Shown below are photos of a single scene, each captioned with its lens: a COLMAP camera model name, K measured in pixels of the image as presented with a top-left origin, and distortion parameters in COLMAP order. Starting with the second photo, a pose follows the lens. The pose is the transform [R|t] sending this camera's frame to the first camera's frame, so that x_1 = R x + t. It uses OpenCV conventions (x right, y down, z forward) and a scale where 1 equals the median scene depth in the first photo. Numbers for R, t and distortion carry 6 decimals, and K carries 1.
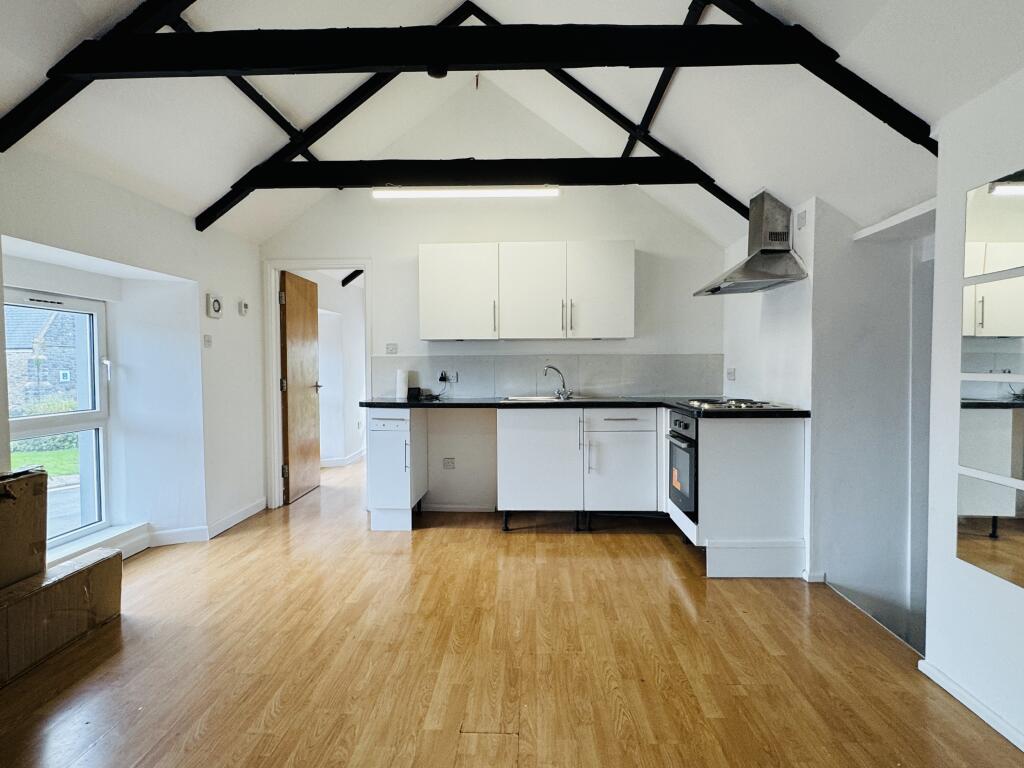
lens RADIAL K [[557.4, 0, 507.9], [0, 557.4, 384.3], [0, 0, 1]] dist [0.001697, 0.001147]
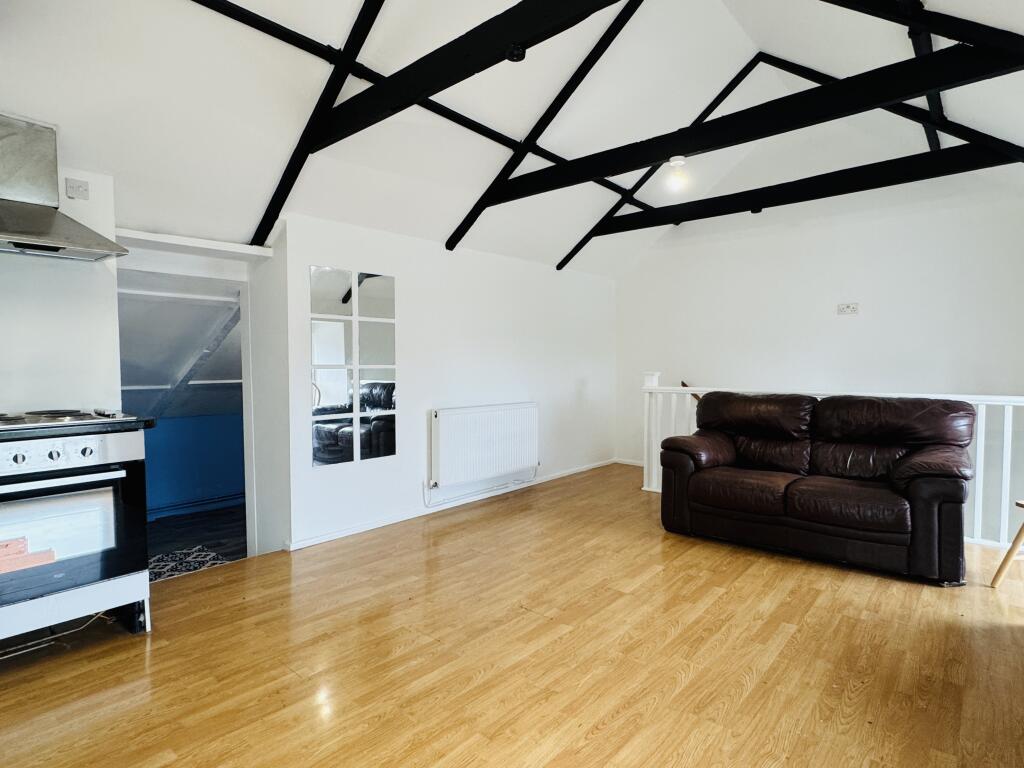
lens RADIAL K [[557.4, 0, 513.1], [0, 557.4, 384.6], [0, 0, 1]] dist [0.001697, 0.001147]
pose [[-0.784358, -0.015521, 0.620114, -0.722887], [0.030674, 0.997493, 0.063766, -0.046213], [-0.619550, 0.069036, -0.781916, 1.764142]]
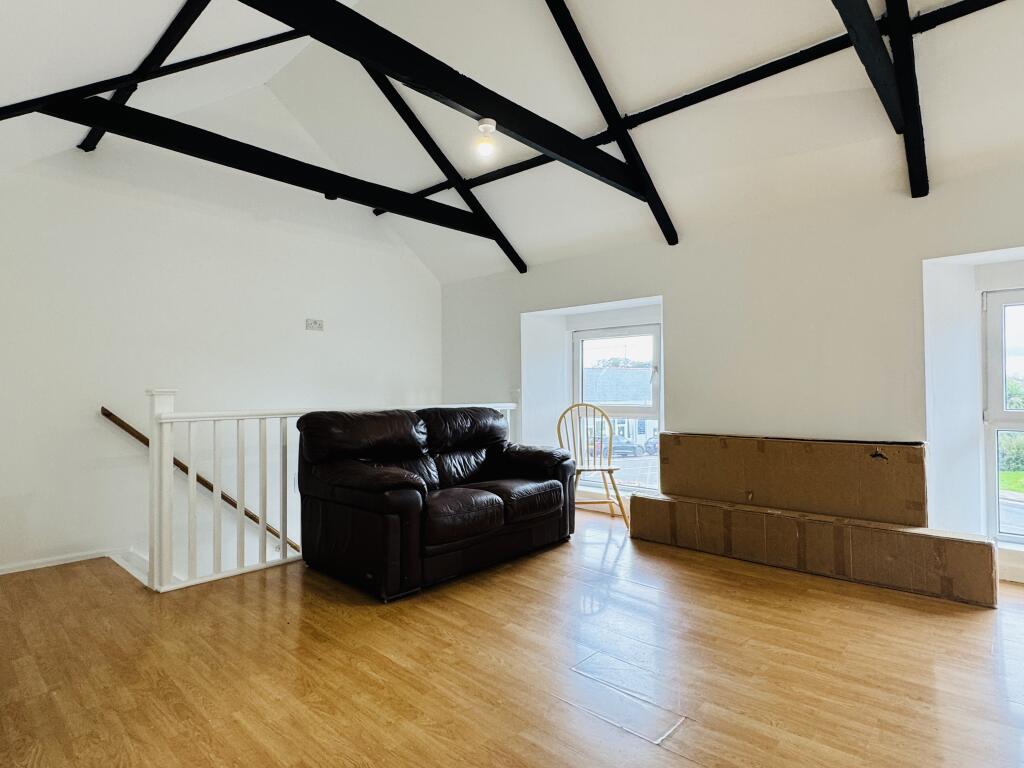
lens RADIAL K [[557.4, 0, 507.6], [0, 557.4, 384.1], [0, 0, 1]] dist [0.001697, 0.001147]
pose [[-0.645856, 0.001636, -0.763457, 0.733136], [-0.016030, 0.999748, 0.015703, 0.016416], [0.763291, 0.022380, -0.645667, 1.155741]]
